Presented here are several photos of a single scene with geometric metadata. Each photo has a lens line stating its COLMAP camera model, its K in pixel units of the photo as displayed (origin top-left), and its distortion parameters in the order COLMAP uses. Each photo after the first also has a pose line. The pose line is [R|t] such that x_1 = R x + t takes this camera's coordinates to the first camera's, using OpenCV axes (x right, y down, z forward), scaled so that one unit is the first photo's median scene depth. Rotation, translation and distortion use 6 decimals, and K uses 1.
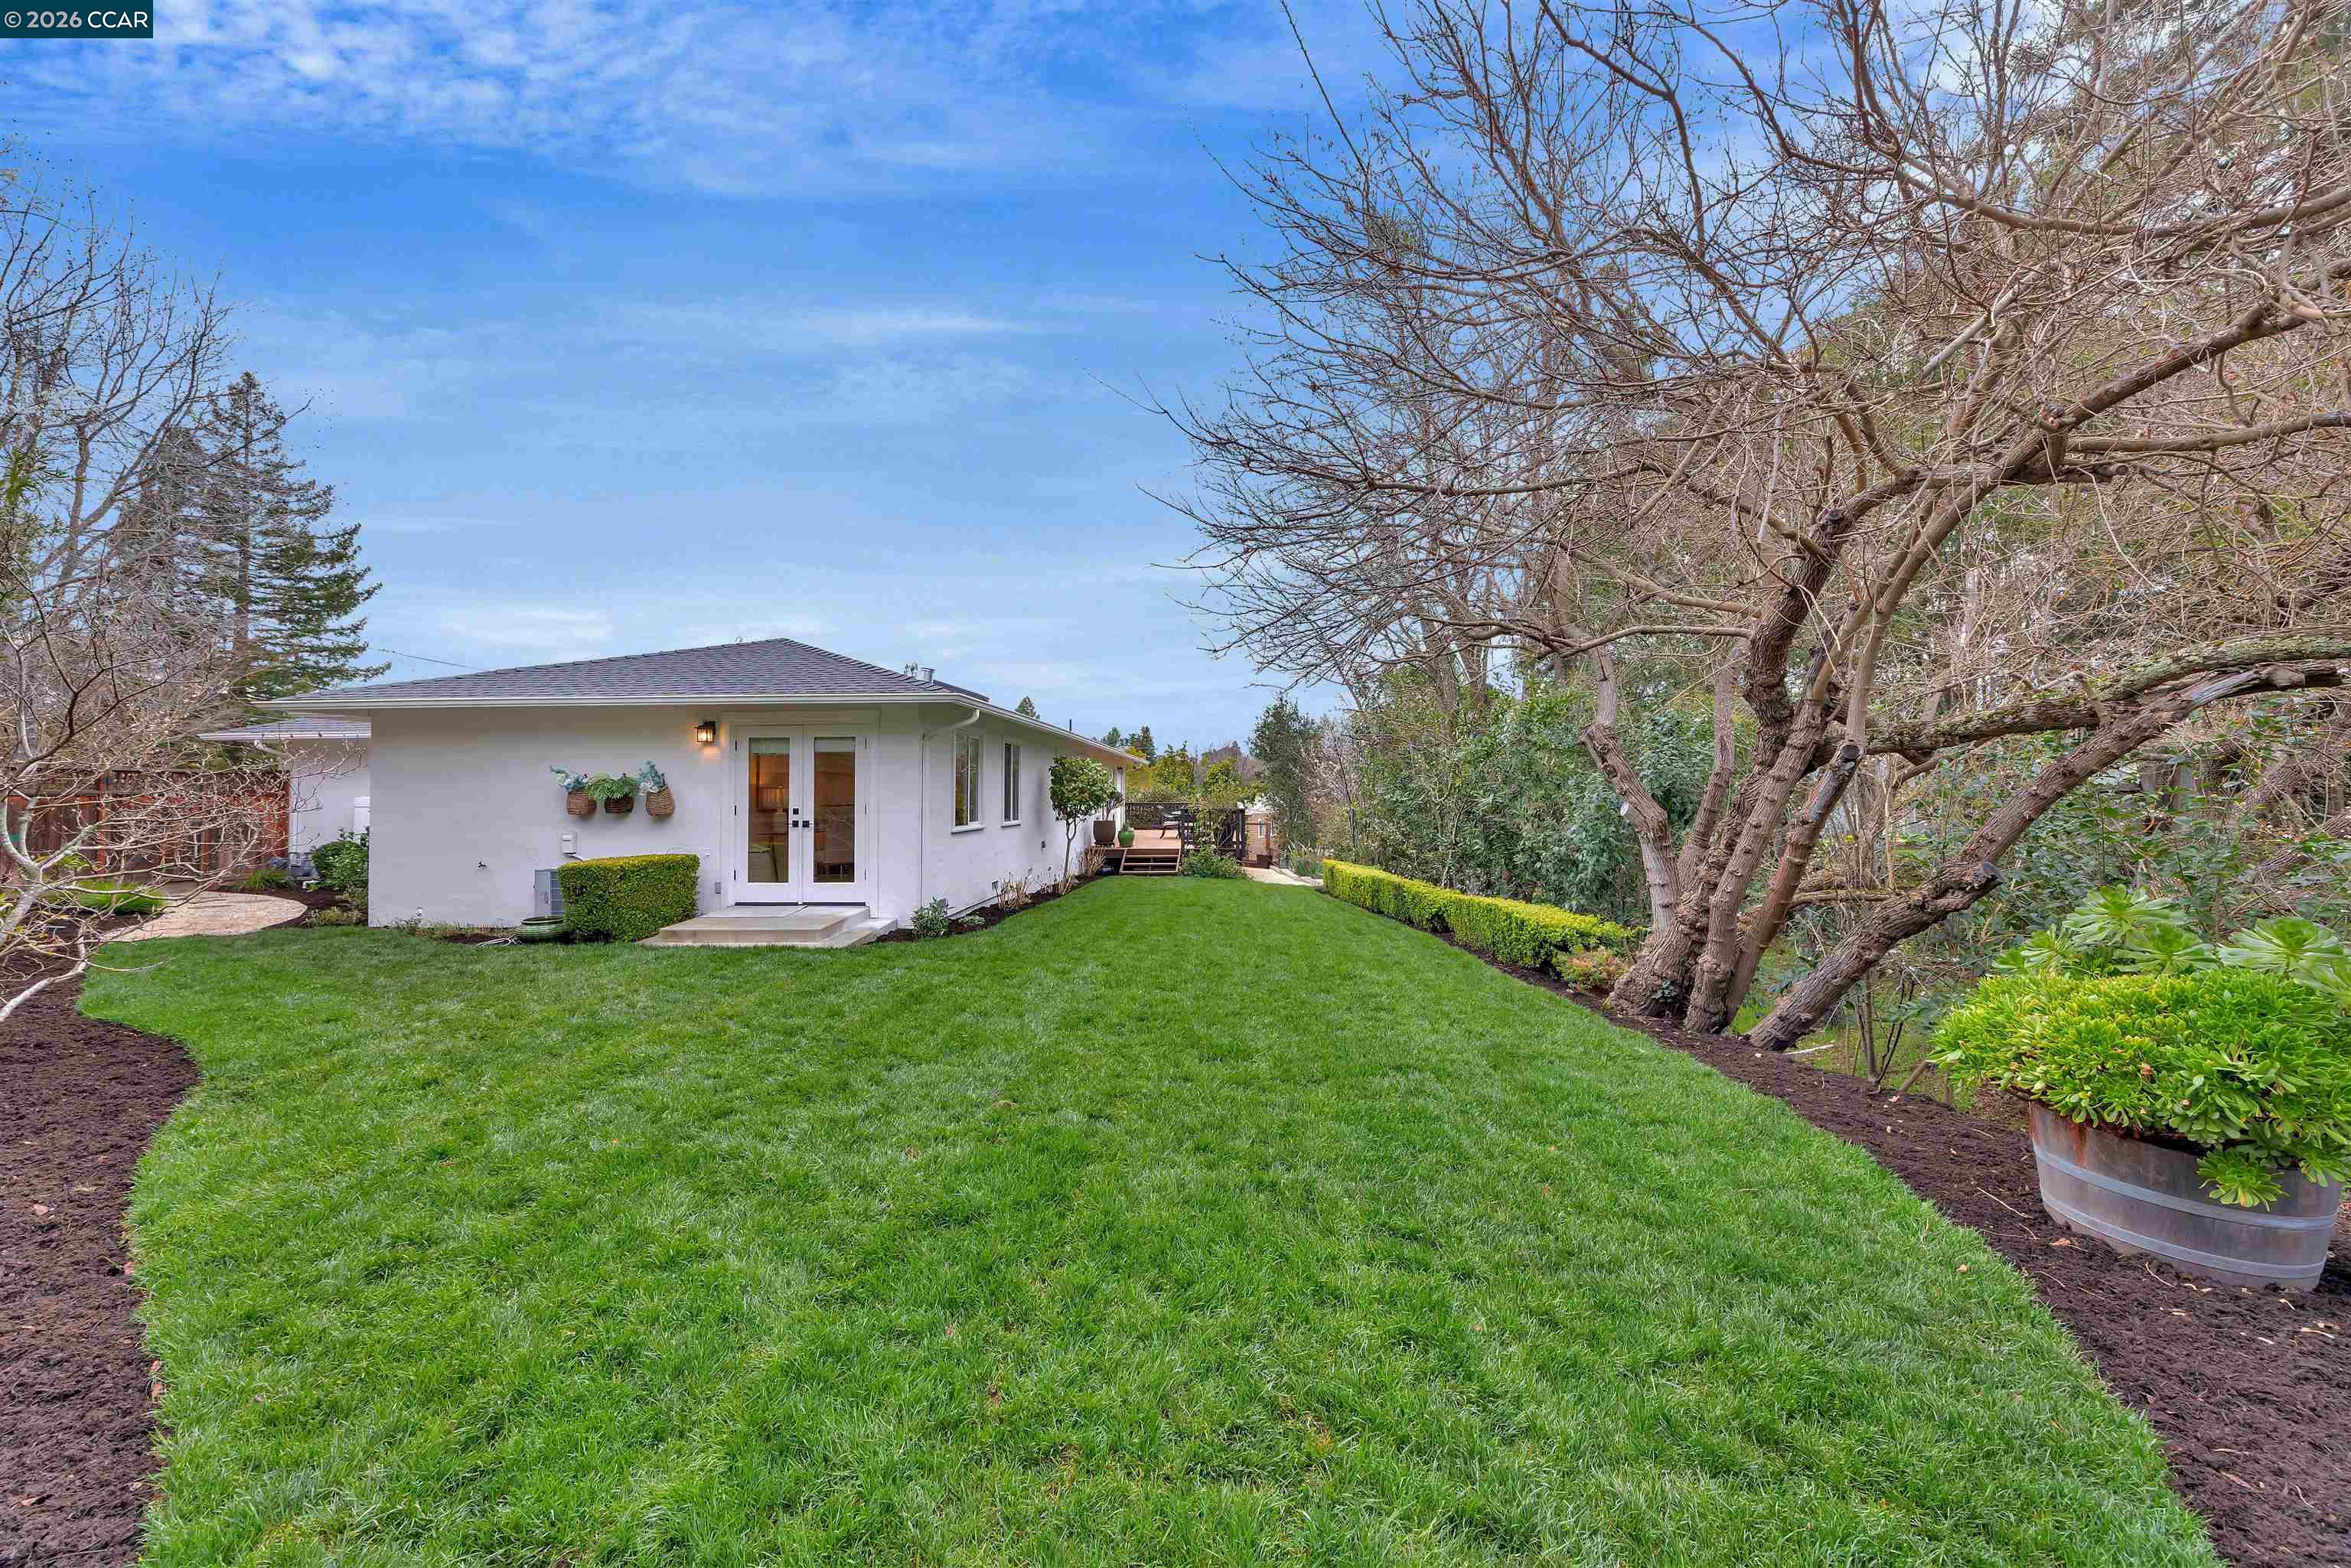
lens RADIAL K [[920.8, 0, 1177.6], [0, 920.8, 766.3], [0, 0, 1]] dist [-0.000654, 0.000058]
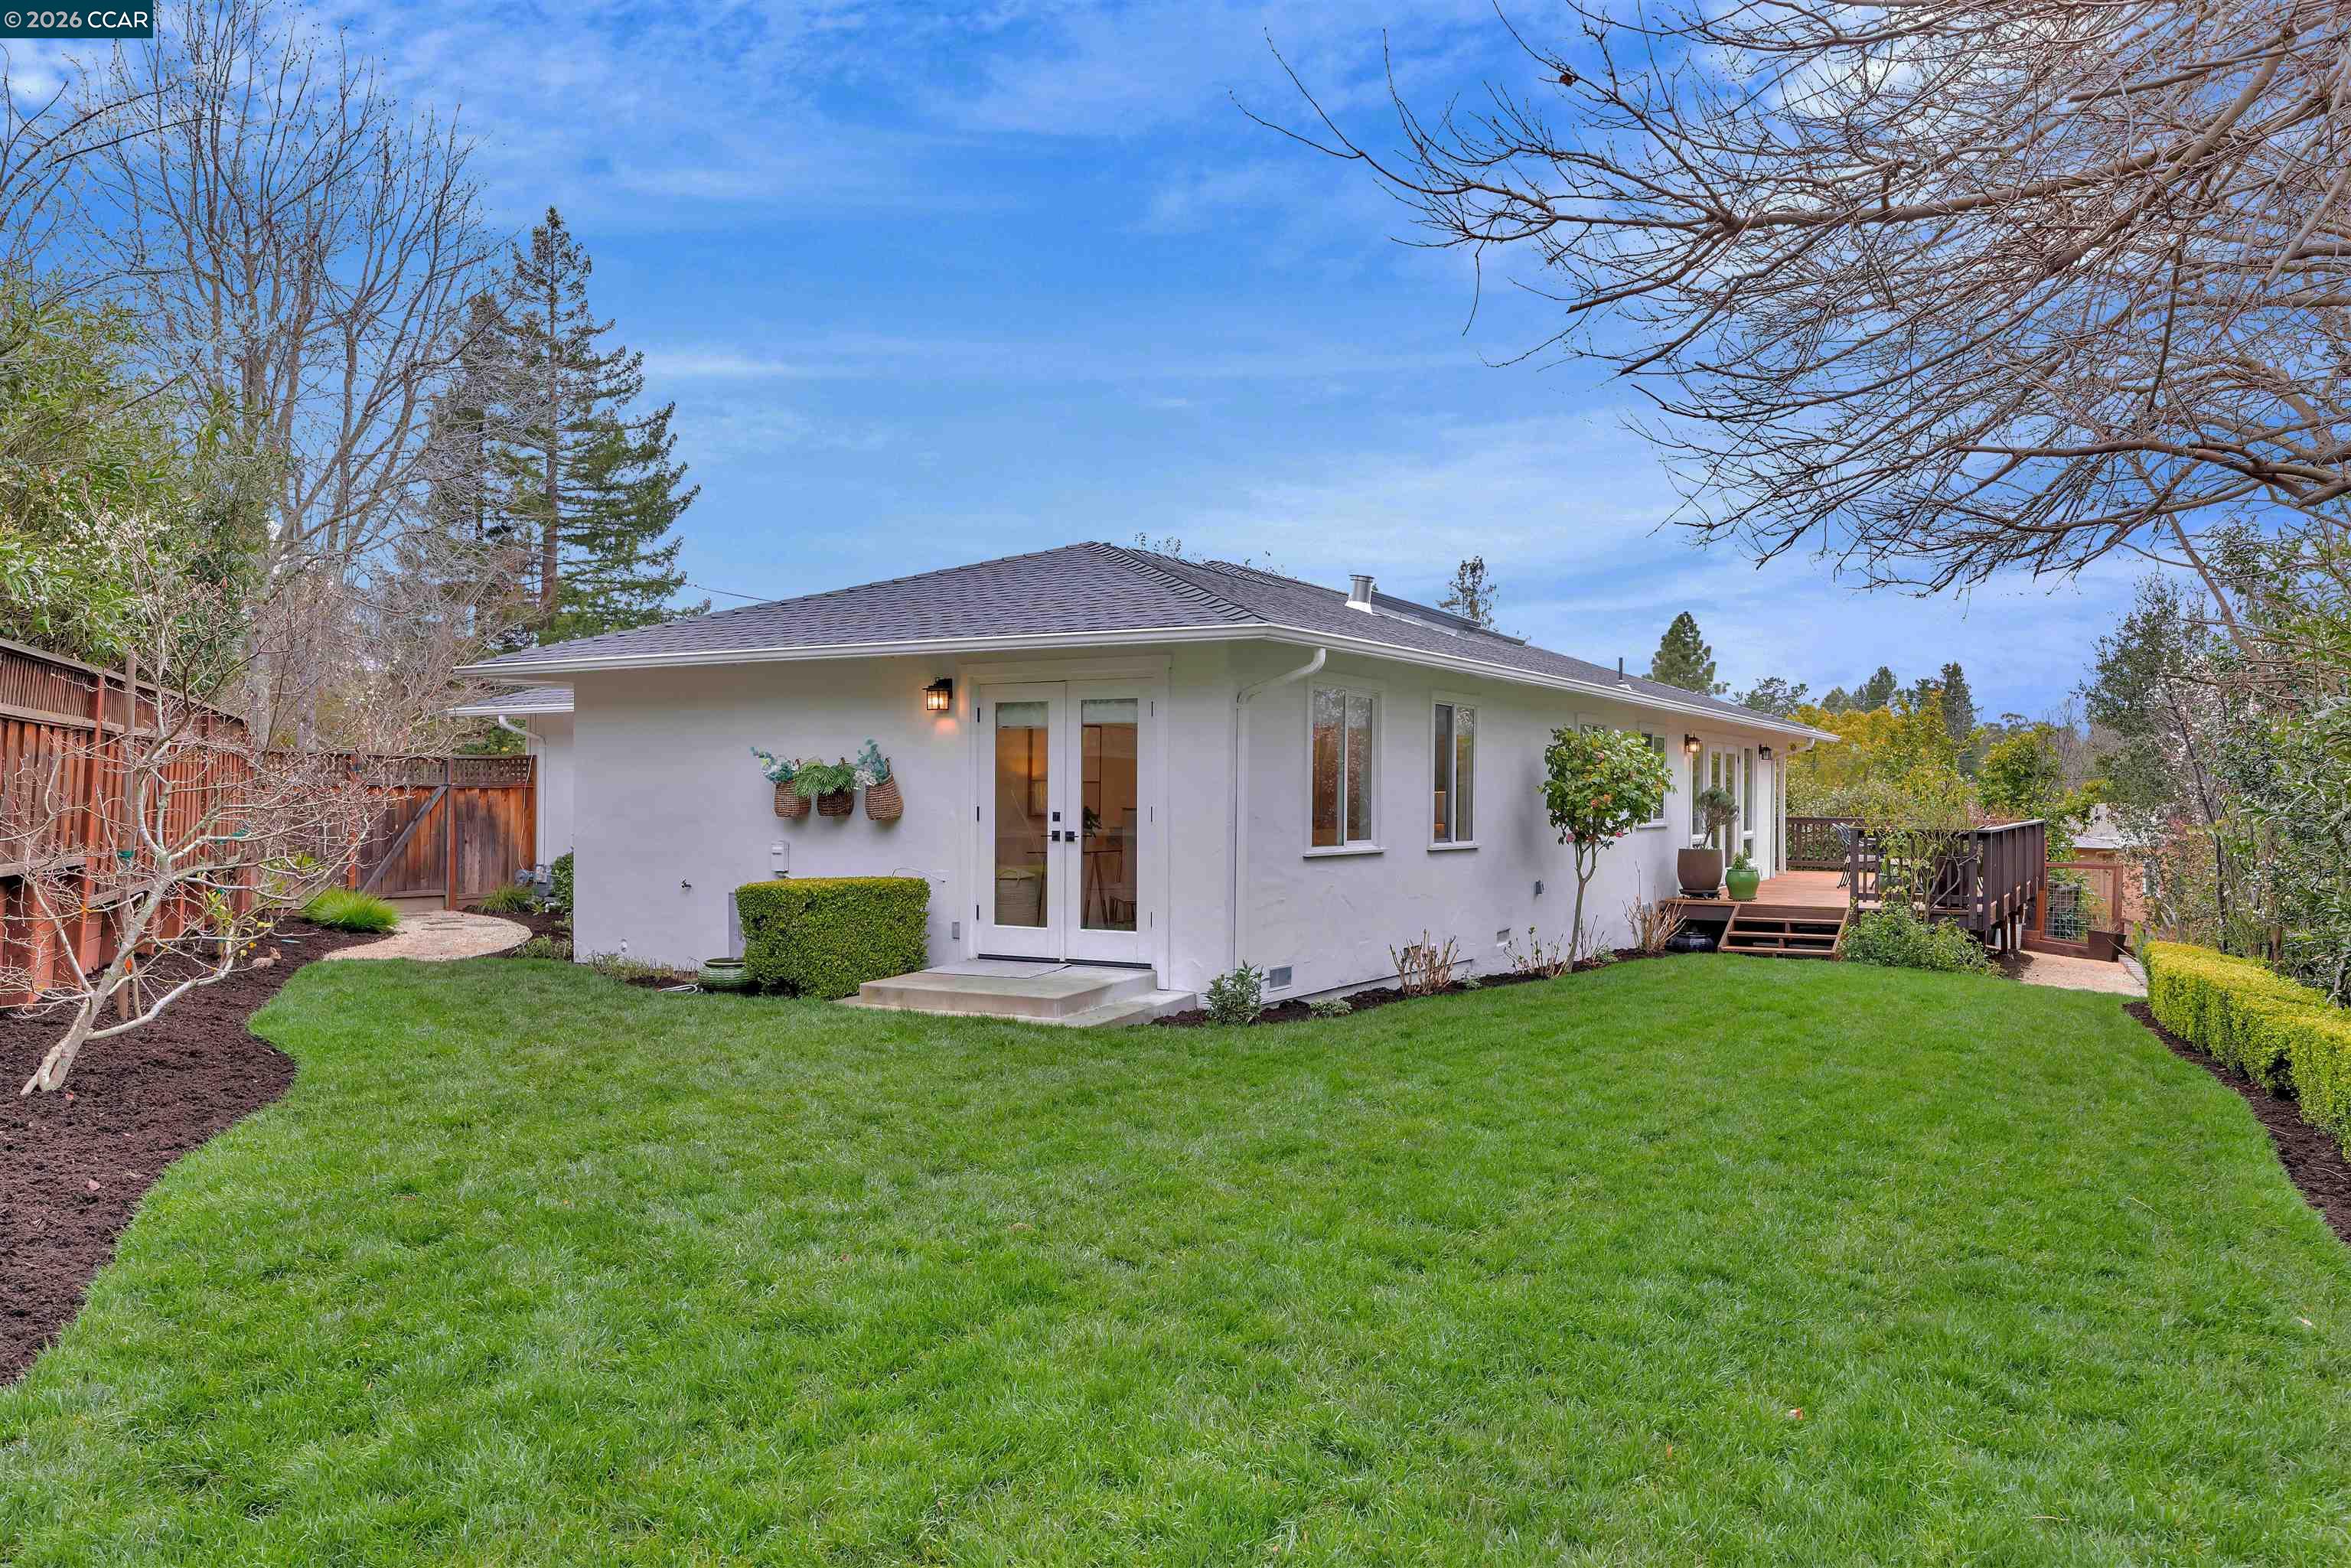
lens RADIAL K [[1771.7, 0, 1175.3], [0, 1771.7, 788.9], [0, 0, 1]] dist [0.000153, 0.004537]
pose [[0.885897, 0.006369, -0.463838, 0.228955], [0.004347, 0.999748, 0.022029, 0.002836], [0.463861, -0.021532, 0.885646, -0.052927]]
